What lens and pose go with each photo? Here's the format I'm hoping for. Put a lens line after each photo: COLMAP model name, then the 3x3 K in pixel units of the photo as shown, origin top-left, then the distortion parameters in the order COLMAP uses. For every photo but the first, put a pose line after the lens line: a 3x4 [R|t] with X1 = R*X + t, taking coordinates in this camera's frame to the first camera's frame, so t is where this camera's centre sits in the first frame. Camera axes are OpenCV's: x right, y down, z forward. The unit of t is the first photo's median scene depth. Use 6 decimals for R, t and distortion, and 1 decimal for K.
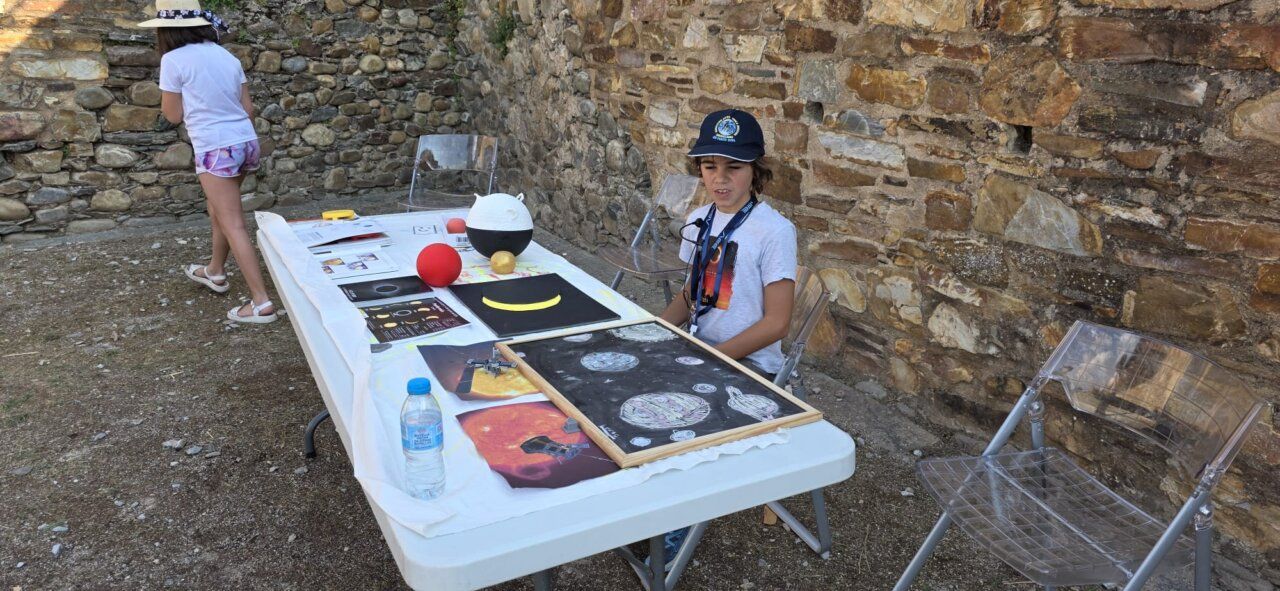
lens RADIAL K [[865.0, 0, 640.8], [0, 865.0, 308.9], [0, 0, 1]] dist [0.045645, -0.052652]
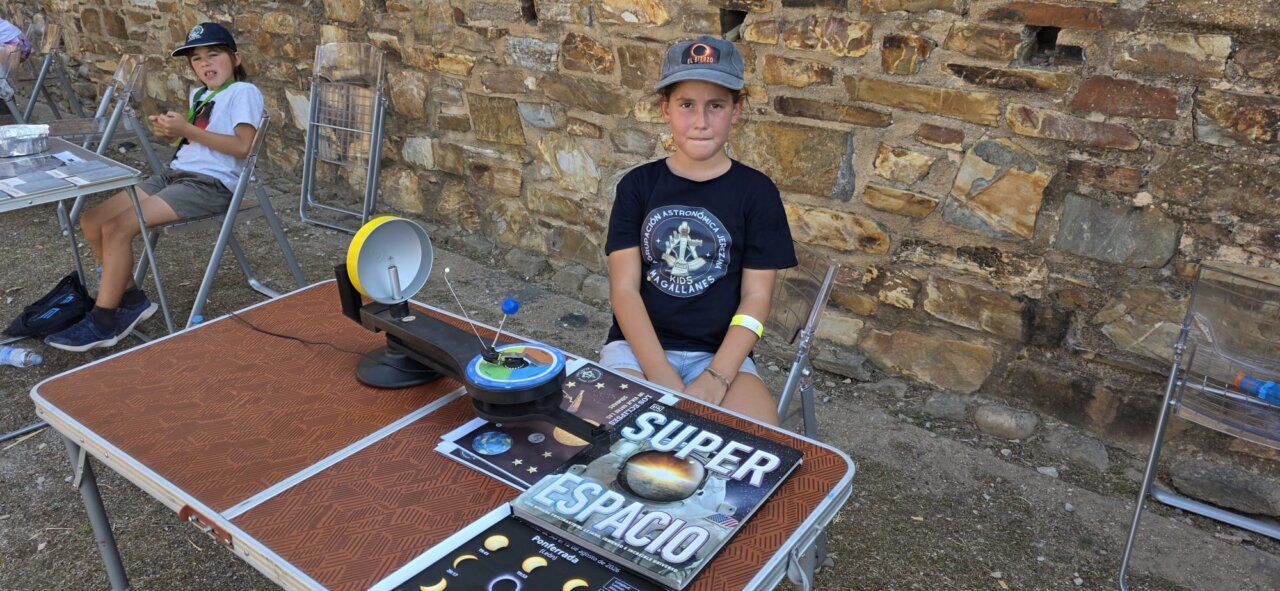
lens RADIAL K [[865.0, 0, 640.8], [0, 865.0, 308.9], [0, 0, 1]] dist [0.045645, -0.052652]
pose [[0.939905, -0.134768, 0.313715, 0.623590], [0.107640, 0.988910, 0.102327, 0.385272], [-0.324026, -0.062409, 0.943987, -1.076237]]
